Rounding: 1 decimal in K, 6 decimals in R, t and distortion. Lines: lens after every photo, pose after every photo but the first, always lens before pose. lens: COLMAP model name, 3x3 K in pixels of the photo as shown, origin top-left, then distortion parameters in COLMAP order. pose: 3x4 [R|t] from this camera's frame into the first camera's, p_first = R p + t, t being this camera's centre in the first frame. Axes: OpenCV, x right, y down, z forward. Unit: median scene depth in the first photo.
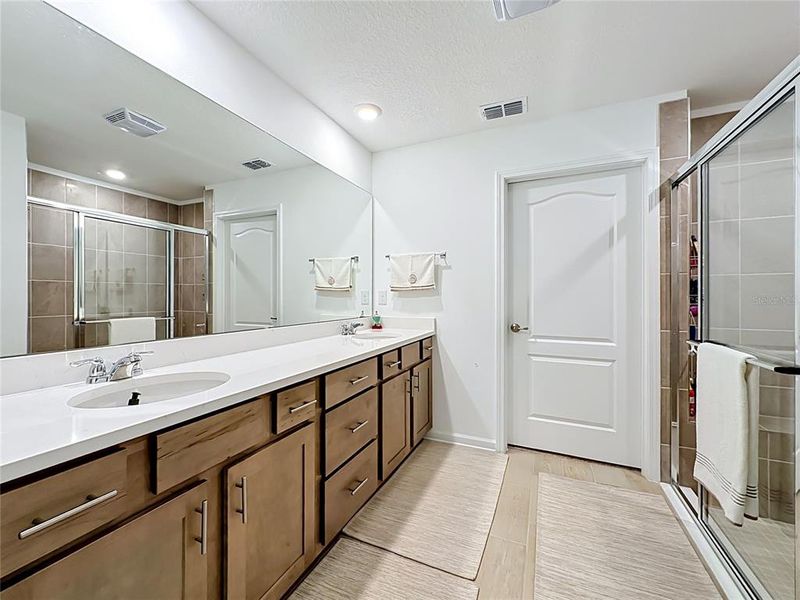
lens RADIAL K [[327.6, 0, 399.7], [0, 327.6, 301.4], [0, 0, 1]] dist [-0.001955, -0.000097]
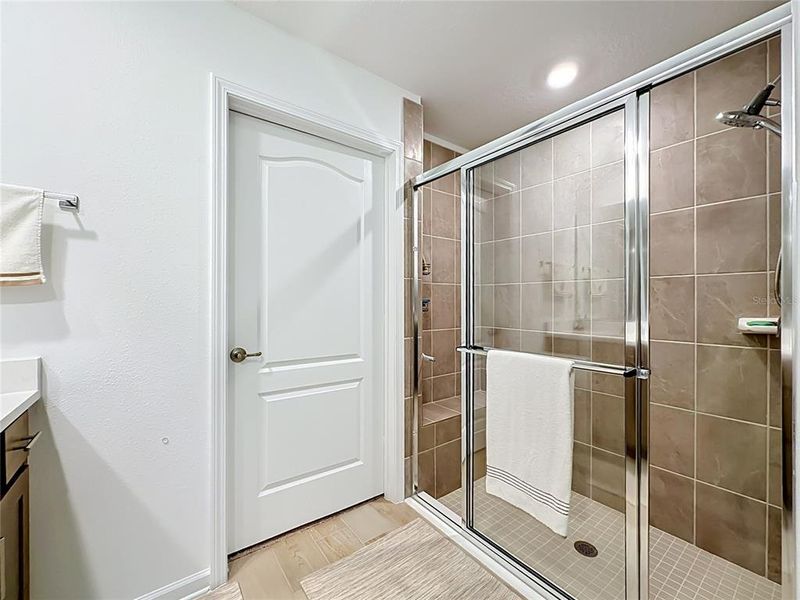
lens RADIAL K [[327.6, 0, 399.7], [0, 327.6, 301.4], [0, 0, 1]] dist [-0.001955, -0.000097]
pose [[0.489130, 0.001025, 0.872210, -0.028570], [0.015513, 0.999831, -0.009874, -0.007352], [-0.872073, 0.018360, 0.489031, 0.501004]]
